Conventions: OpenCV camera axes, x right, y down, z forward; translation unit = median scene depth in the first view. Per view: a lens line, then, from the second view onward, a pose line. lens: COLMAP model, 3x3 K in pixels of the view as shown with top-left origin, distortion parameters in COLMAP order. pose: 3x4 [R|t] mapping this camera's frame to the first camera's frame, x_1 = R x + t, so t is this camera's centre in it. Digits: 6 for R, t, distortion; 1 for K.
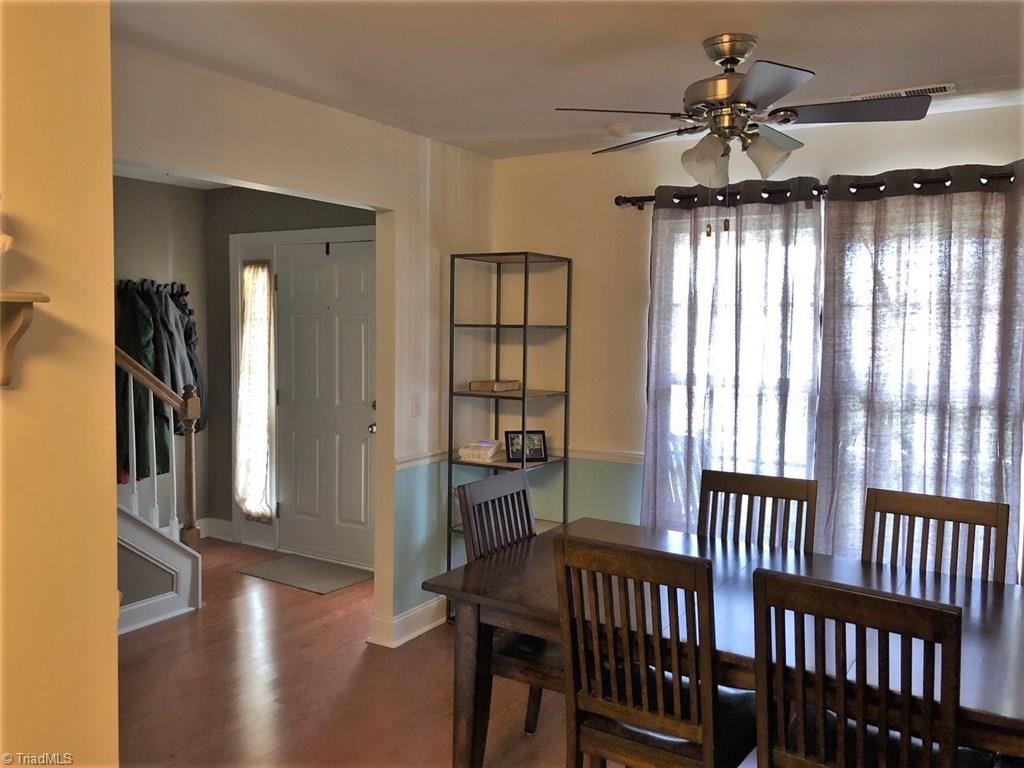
lens RADIAL K [[829.1, 0, 512.0], [0, 829.1, 384.0], [0, 0, 1]] dist [0.040920, -0.126639]
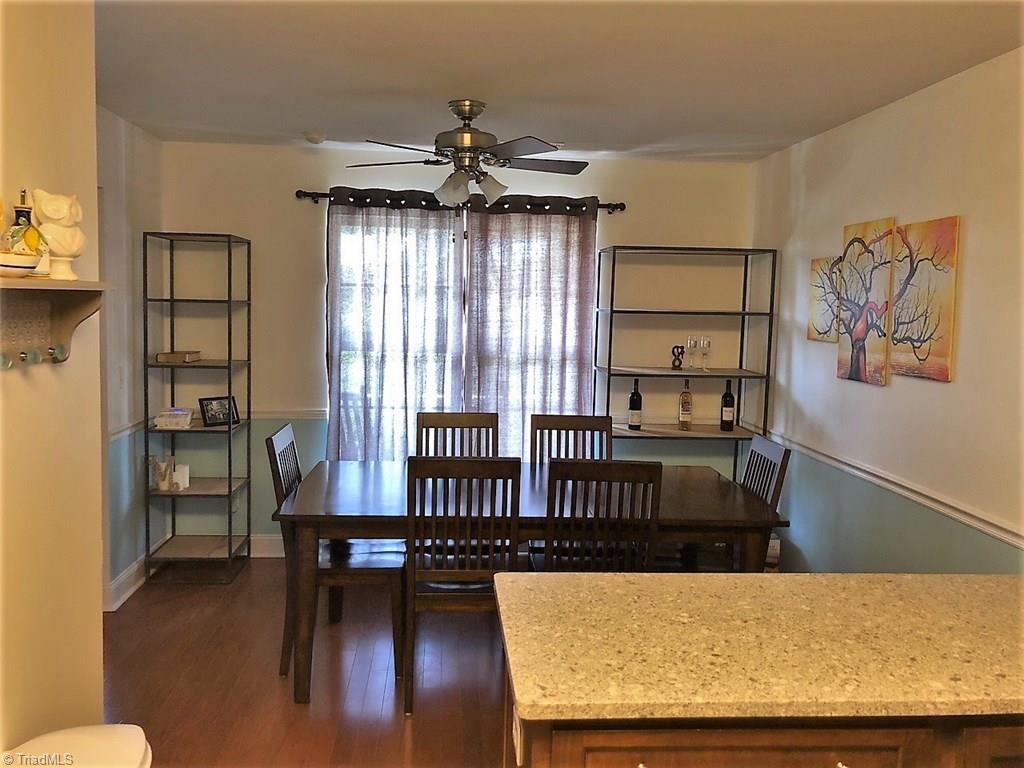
lens RADIAL K [[829.1, 0, 512.0], [0, 829.1, 384.0], [0, 0, 1]] dist [0.040920, -0.126639]
pose [[0.796545, -0.053090, 0.602243, -0.404064], [0.029673, 0.998369, 0.048764, -0.003112], [-0.603850, -0.020972, 0.796822, -0.133819]]
